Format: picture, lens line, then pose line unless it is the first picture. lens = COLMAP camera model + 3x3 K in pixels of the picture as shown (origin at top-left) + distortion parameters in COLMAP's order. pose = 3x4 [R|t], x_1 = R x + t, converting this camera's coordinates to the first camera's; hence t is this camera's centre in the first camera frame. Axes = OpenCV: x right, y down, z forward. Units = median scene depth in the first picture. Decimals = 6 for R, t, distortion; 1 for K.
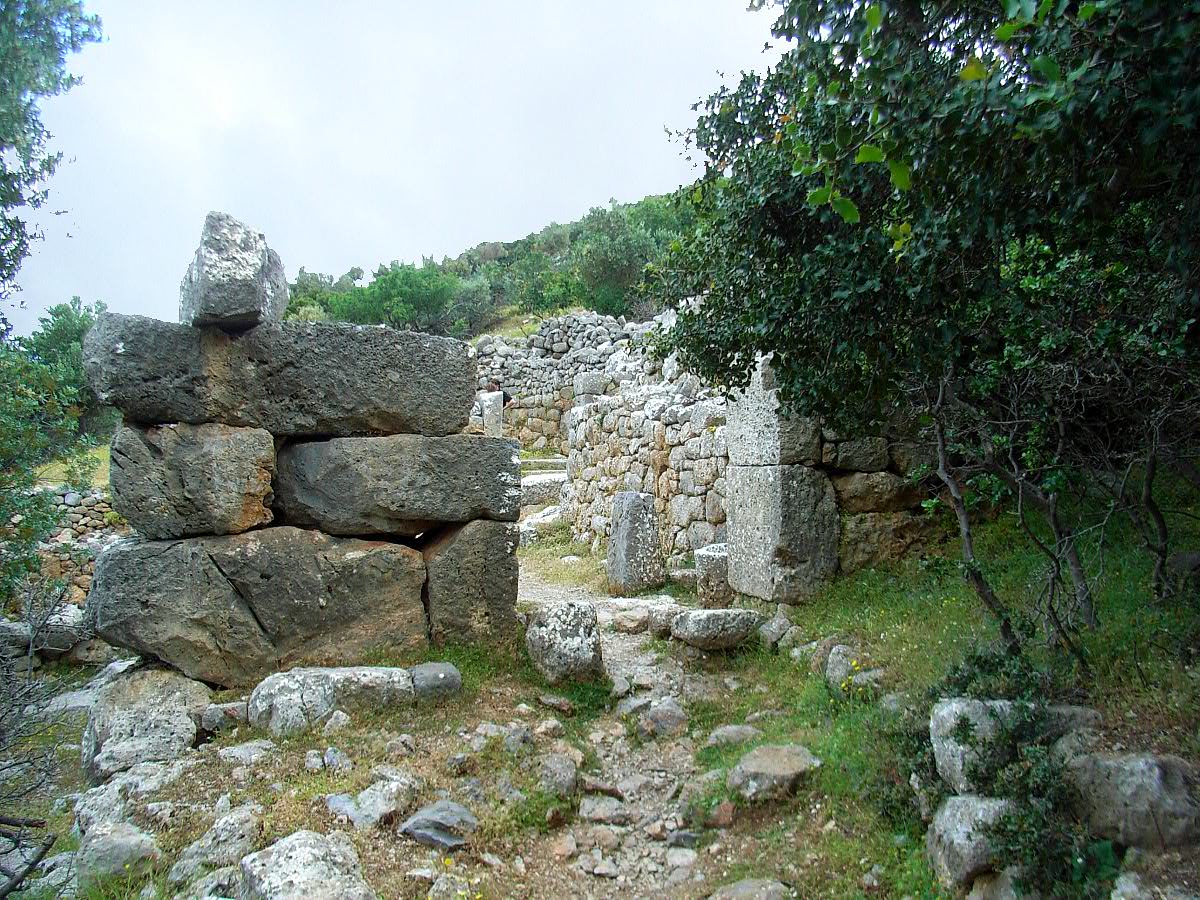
lens RADIAL K [[981.2, 0, 607.7], [0, 981.2, 452.5], [0, 0, 1]] dist [-0.108301, 0.007043]
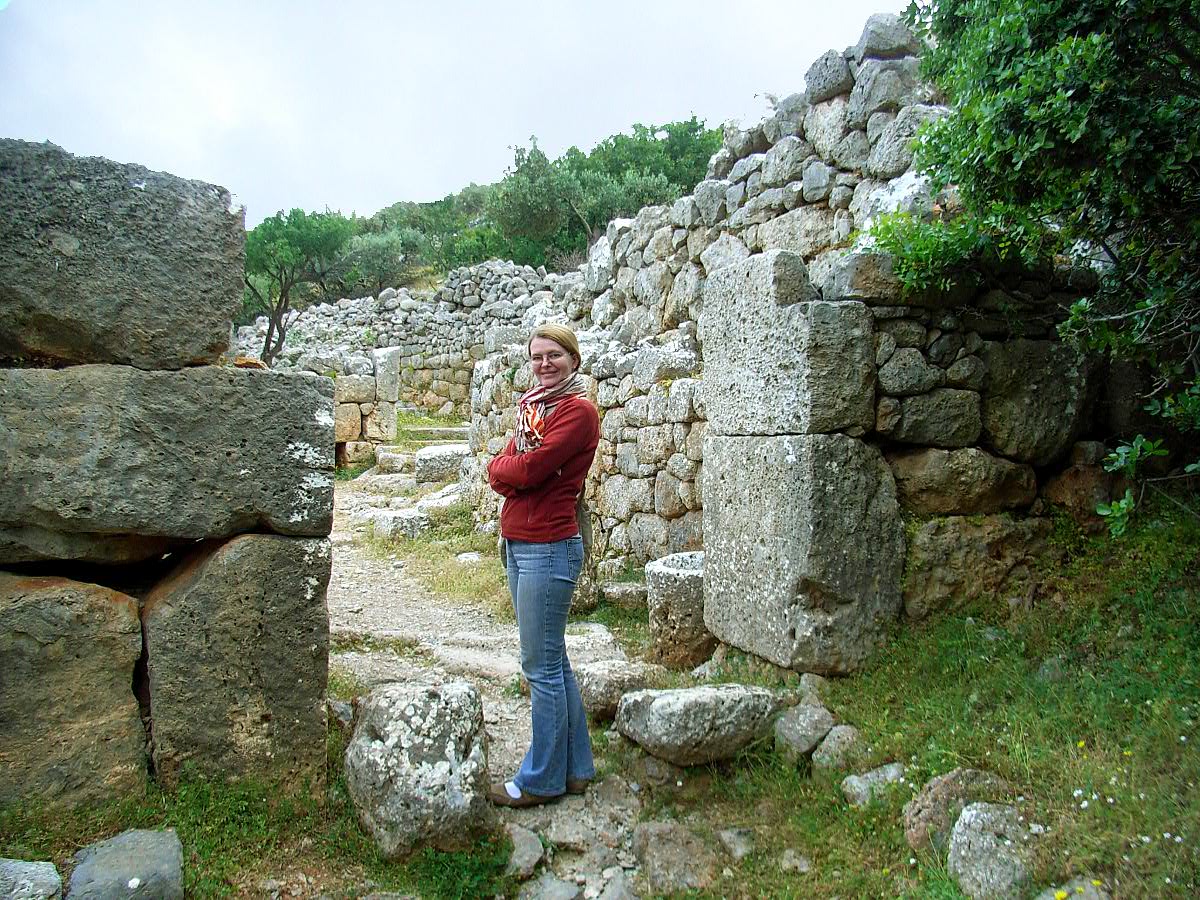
lens RADIAL K [[981.2, 0, 611.3], [0, 981.2, 452.1], [0, 0, 1]] dist [-0.108301, 0.007043]
pose [[0.996311, 0.008727, 0.085377, 0.011606], [-0.011183, 0.999536, 0.028337, 0.008347], [-0.085090, -0.029188, 0.995946, 0.434171]]
